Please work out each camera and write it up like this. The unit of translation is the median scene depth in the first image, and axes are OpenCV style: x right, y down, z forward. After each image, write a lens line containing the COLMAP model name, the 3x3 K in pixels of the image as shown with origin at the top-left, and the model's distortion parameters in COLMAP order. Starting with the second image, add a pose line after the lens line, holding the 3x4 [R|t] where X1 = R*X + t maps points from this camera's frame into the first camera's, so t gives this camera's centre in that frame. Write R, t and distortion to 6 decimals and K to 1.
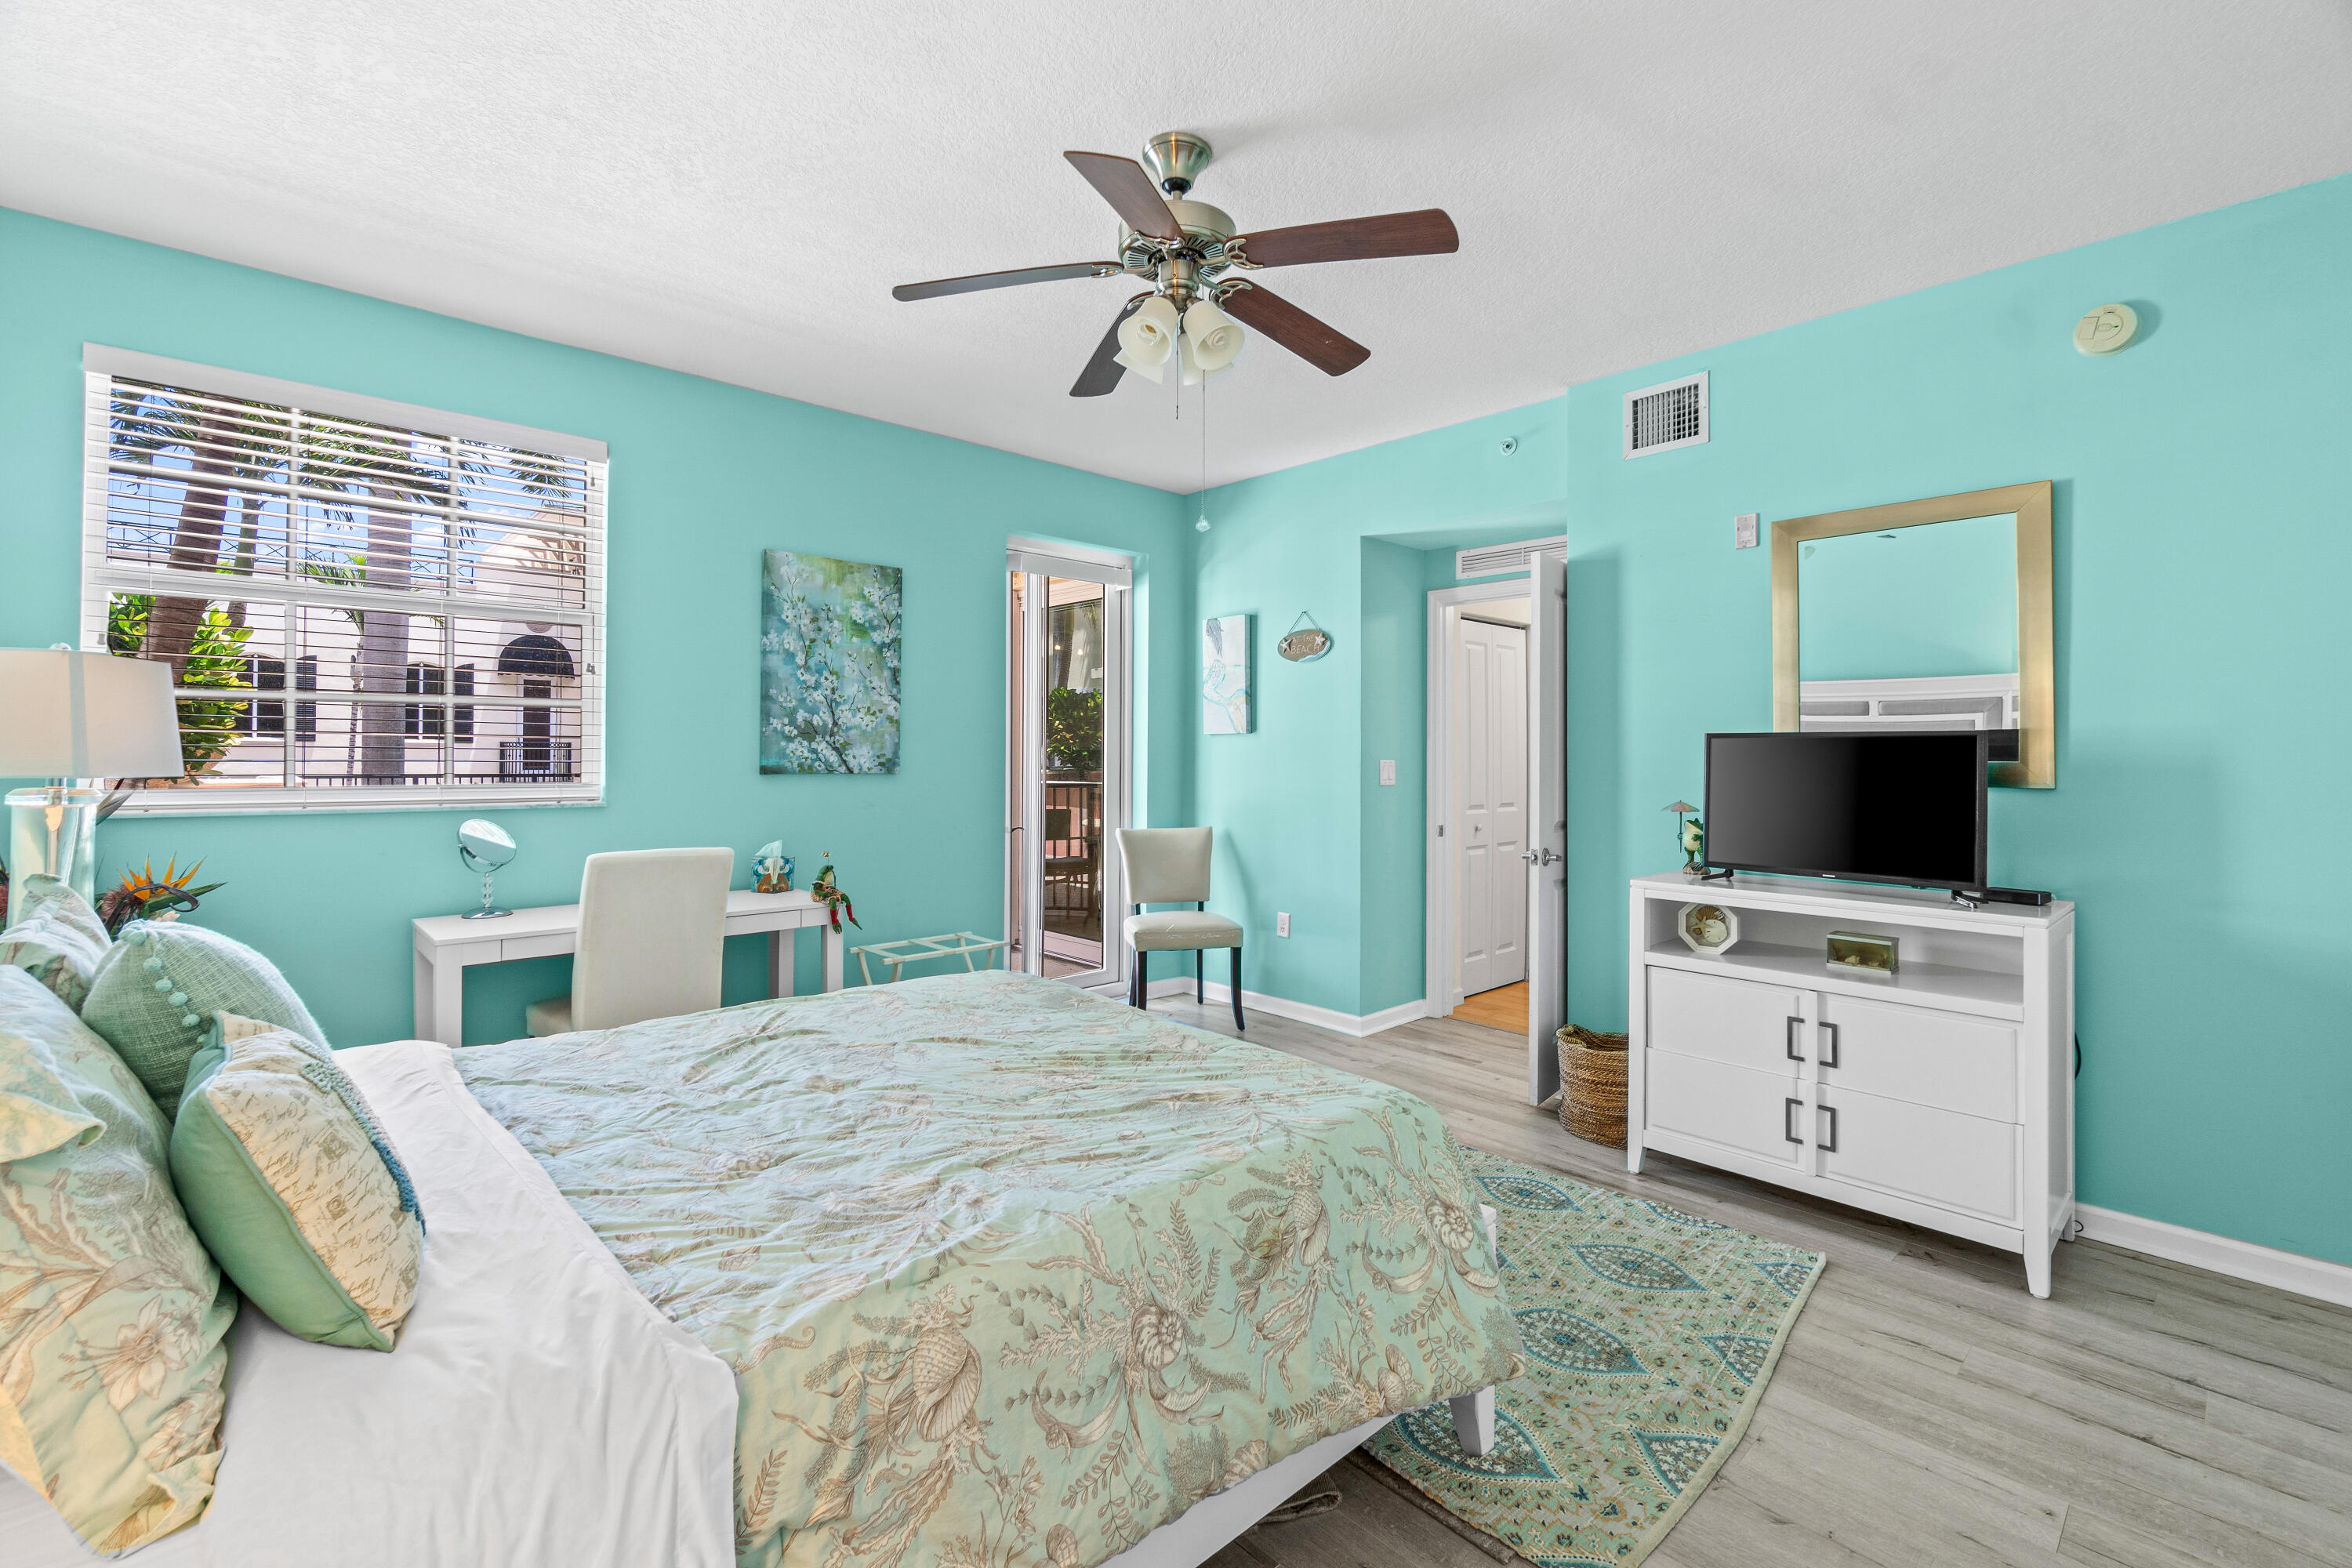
lens RADIAL K [[1009.5, 0, 1176.0], [0, 1009.5, 784.0], [0, 0, 1]] dist [0.001036, 0.000026]
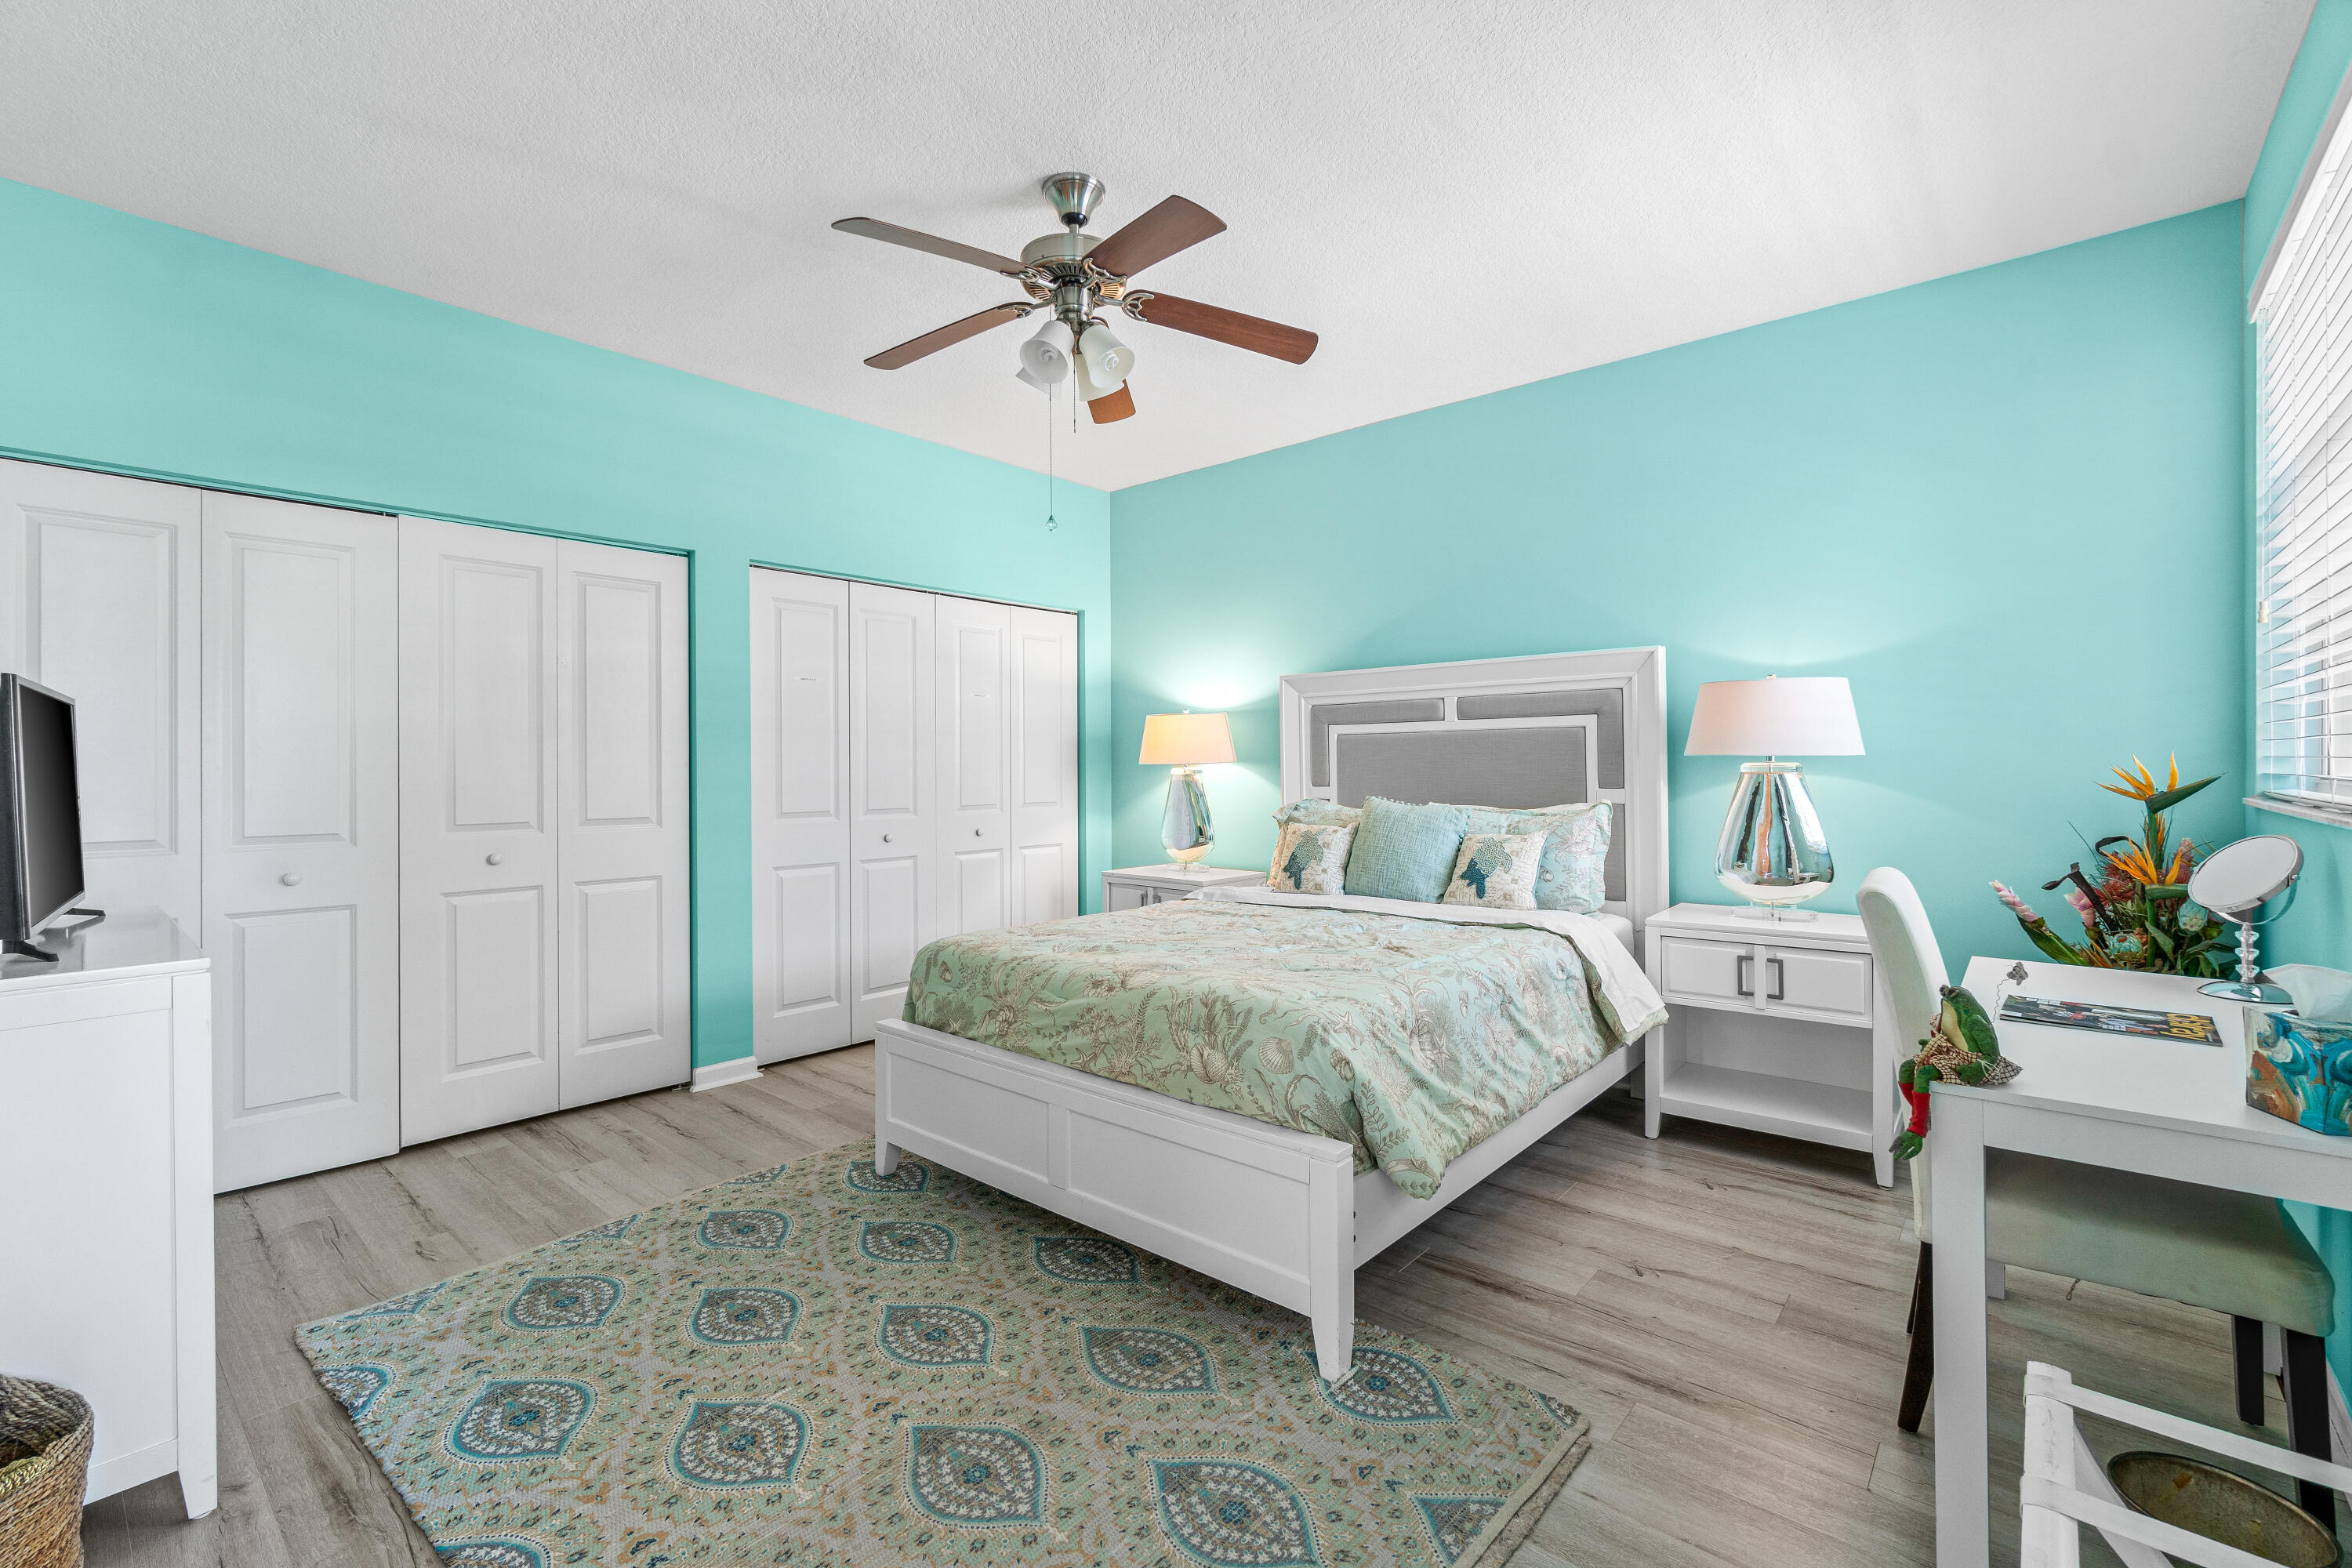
lens RADIAL K [[1009.5, 0, 1176.0], [0, 1009.5, 784.0], [0, 0, 1]] dist [0.001036, 0.000026]
pose [[-0.992930, 0.001174, -0.118692, 0.020104], [-0.003466, 0.999238, 0.038878, -0.021162], [0.118647, 0.039014, -0.992170, 2.119714]]
